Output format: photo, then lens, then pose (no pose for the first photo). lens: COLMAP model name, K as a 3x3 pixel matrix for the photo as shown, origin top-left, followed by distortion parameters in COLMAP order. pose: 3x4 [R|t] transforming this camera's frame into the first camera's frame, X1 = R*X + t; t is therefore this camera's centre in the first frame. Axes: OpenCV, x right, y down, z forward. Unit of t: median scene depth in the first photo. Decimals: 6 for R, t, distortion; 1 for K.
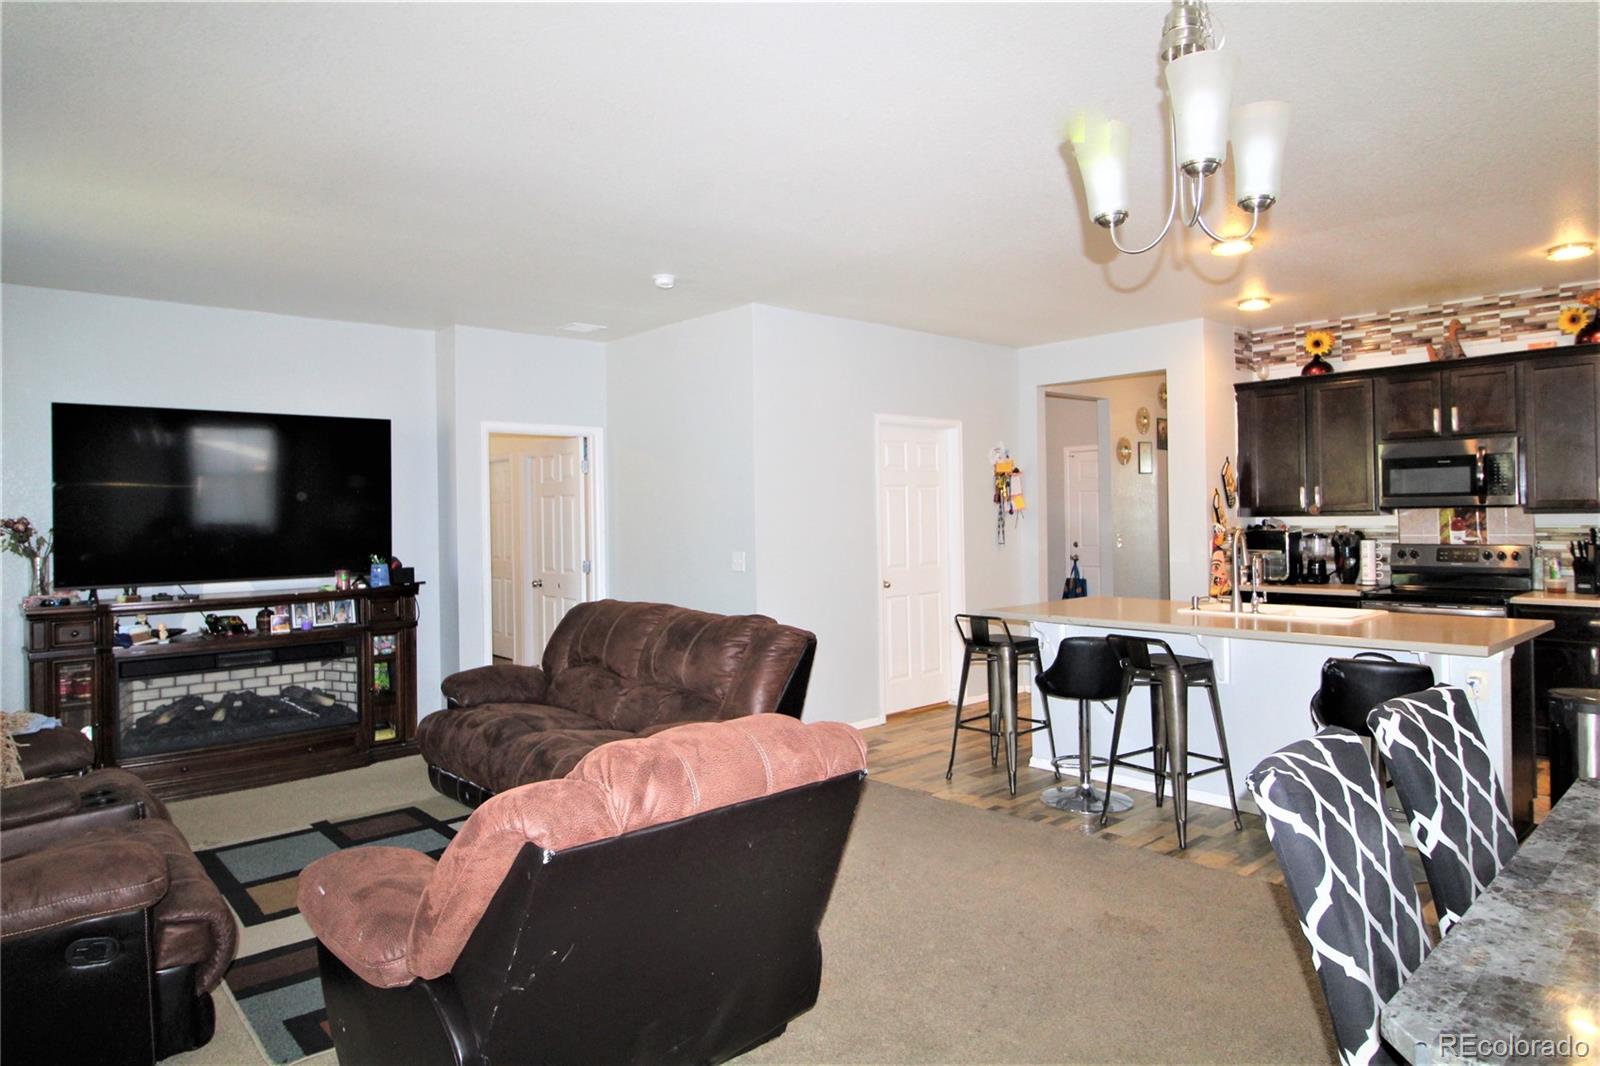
lens RADIAL K [[987.6, 0, 798.2], [0, 987.6, 510.9], [0, 0, 1]] dist [0.002032, 0.000801]
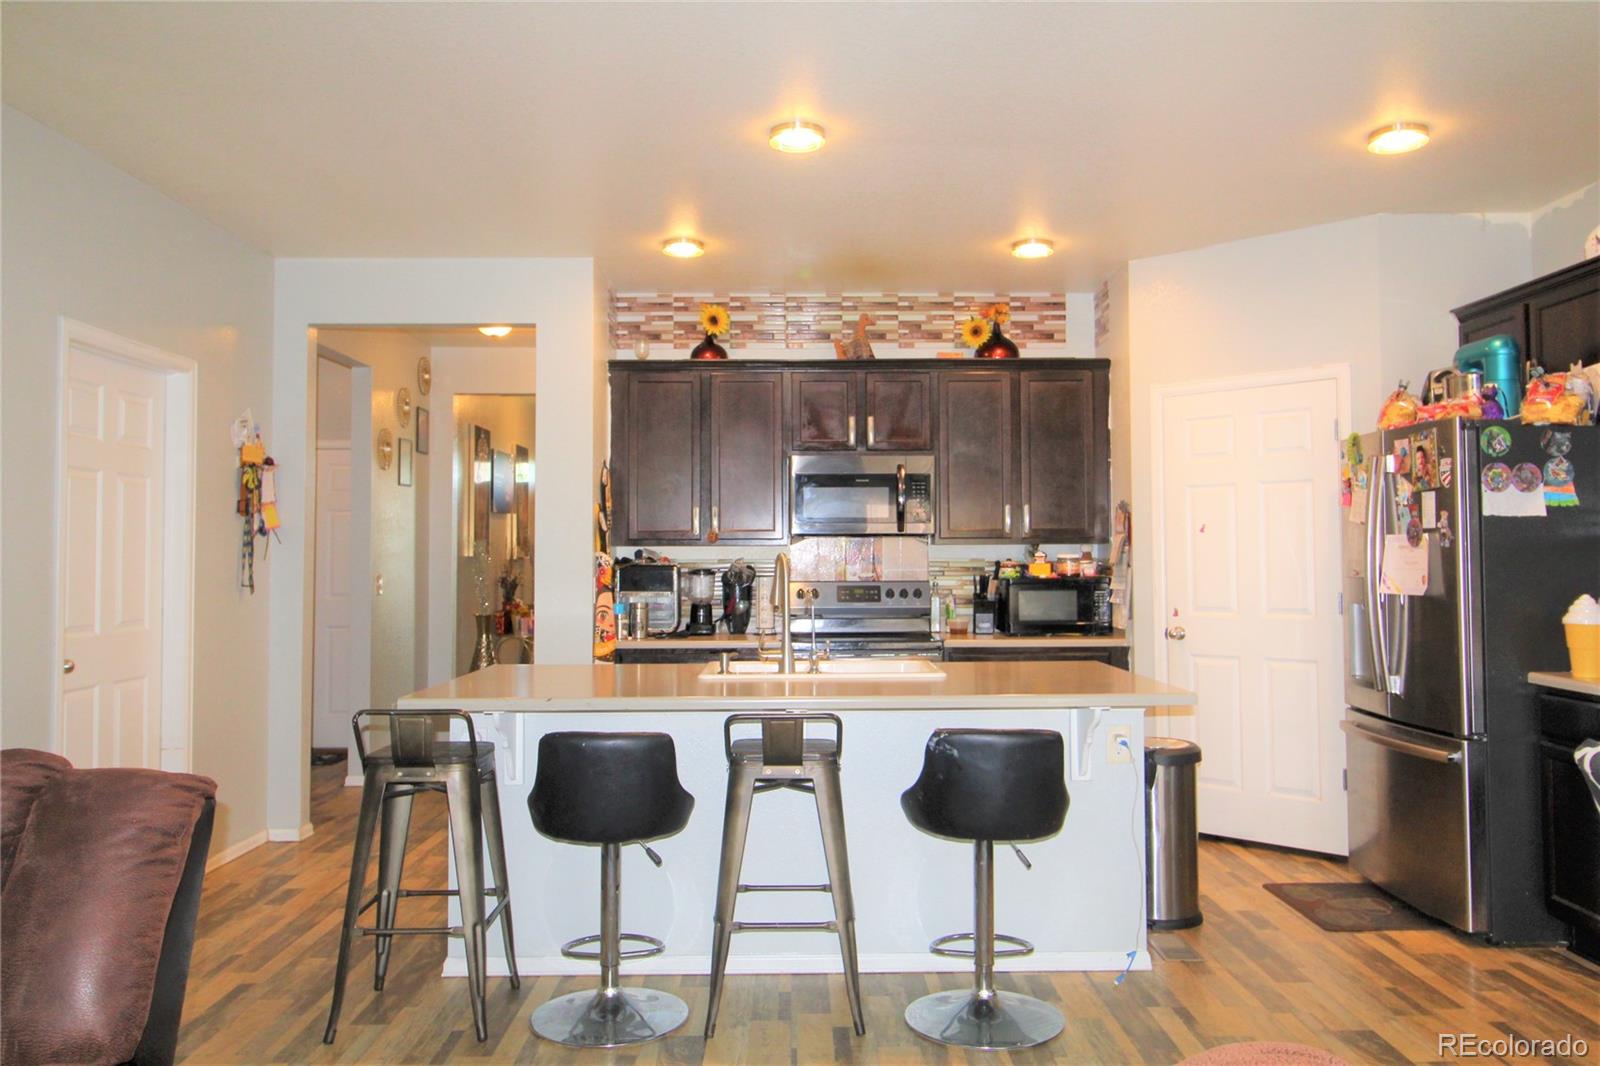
lens RADIAL K [[1236.9, 0, 816.1], [0, 1236.9, 518.1], [0, 0, 1]] dist [0.011258, 0.004493]
pose [[0.664906, 0.038588, 0.745930, -0.135118], [-0.012677, 0.999104, -0.040385, 0.022133], [-0.746820, 0.017396, 0.664799, 0.317021]]
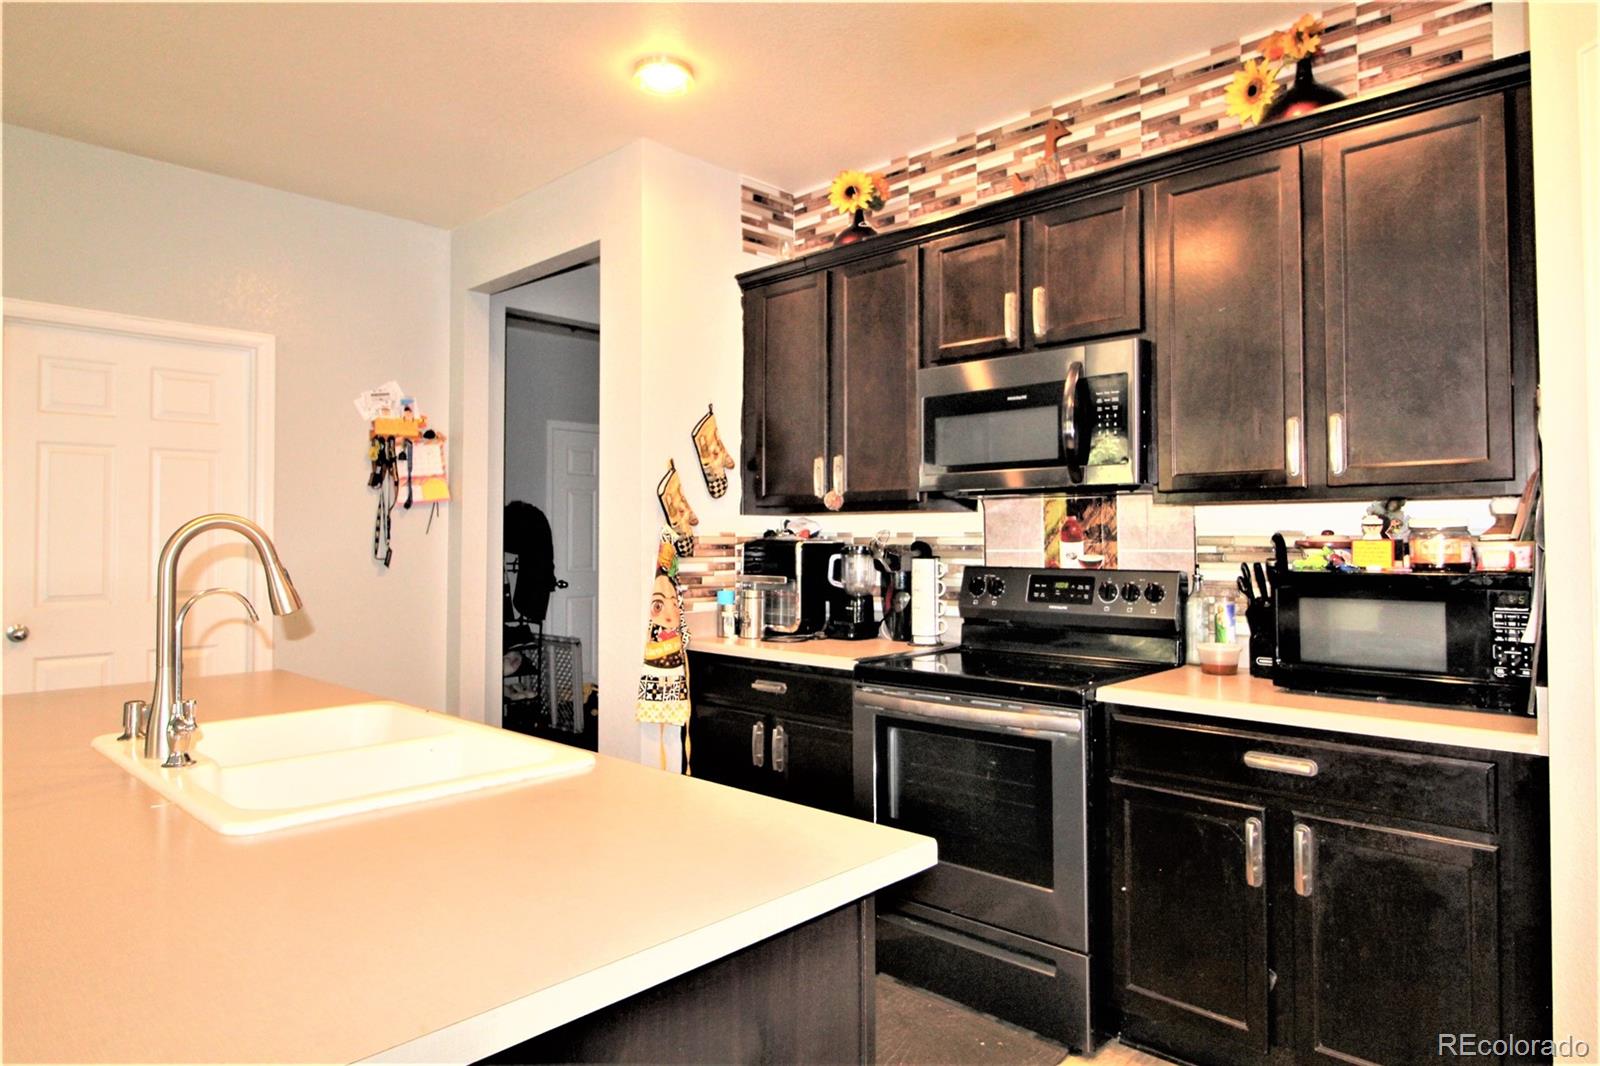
lens RADIAL K [[961.8, 0, 798.6], [0, 961.8, 521.2], [0, 0, 1]] dist [-0.002501, -0.001873]
pose [[0.997457, 0.014242, 0.069831, 0.478363], [-0.013616, 0.999863, -0.009427, 0.015509], [-0.069956, 0.008452, 0.997514, 0.498151]]
